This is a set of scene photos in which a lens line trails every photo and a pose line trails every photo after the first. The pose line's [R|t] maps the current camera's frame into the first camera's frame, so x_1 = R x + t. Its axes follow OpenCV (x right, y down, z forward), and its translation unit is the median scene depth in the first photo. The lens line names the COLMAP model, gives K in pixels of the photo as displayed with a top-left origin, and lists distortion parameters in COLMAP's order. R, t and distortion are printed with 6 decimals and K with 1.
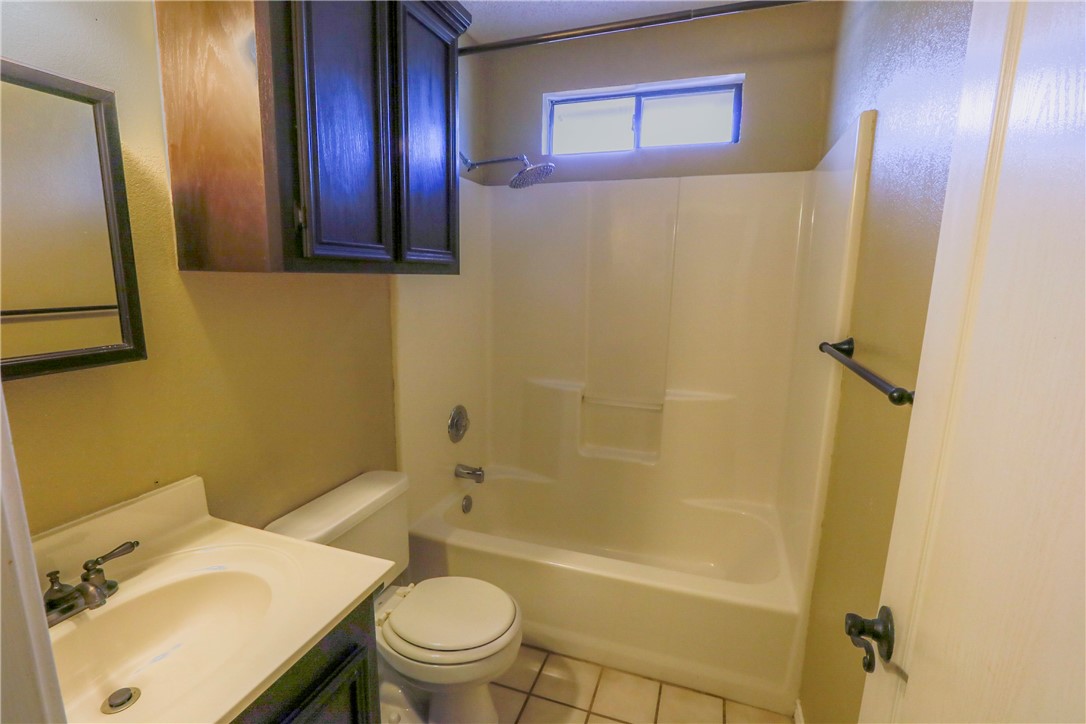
lens RADIAL K [[504.8, 0, 538.1], [0, 504.8, 368.0], [0, 0, 1]] dist [-0.022107, 0.005516]
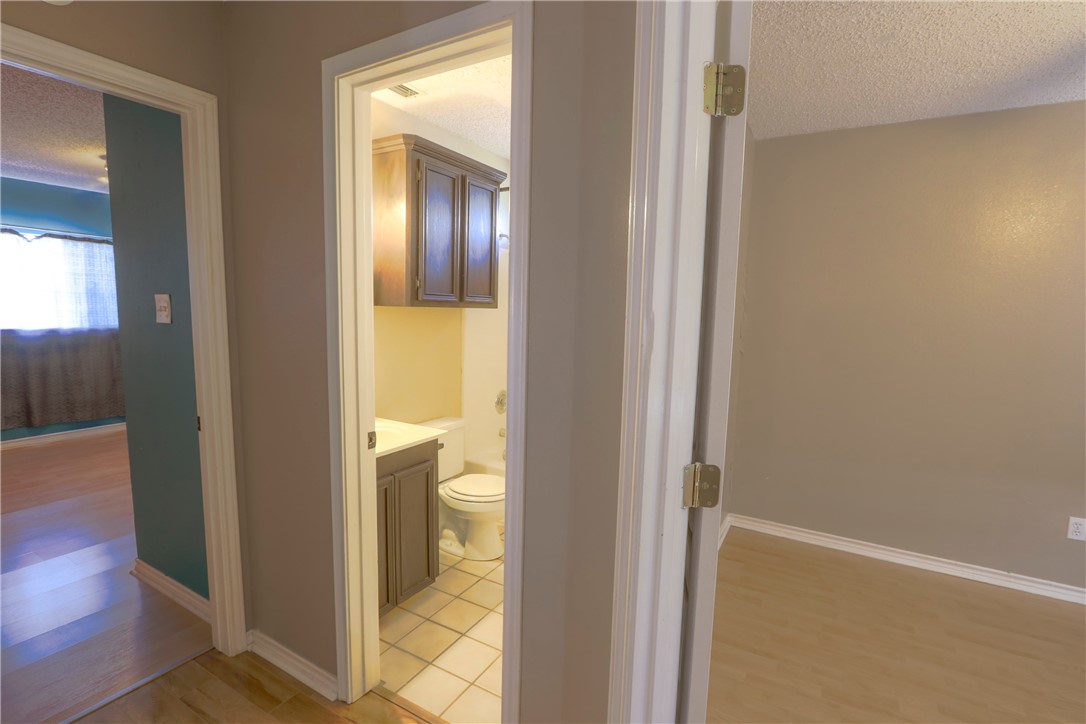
lens RADIAL K [[504.8, 0, 538.1], [0, 504.8, 368.0], [0, 0, 1]] dist [-0.022107, 0.005516]
pose [[0.982684, 0.029039, -0.183001, 0.418916], [-0.041654, 0.996985, -0.065469, 0.180307], [0.180548, 0.071958, 0.980930, -0.951005]]
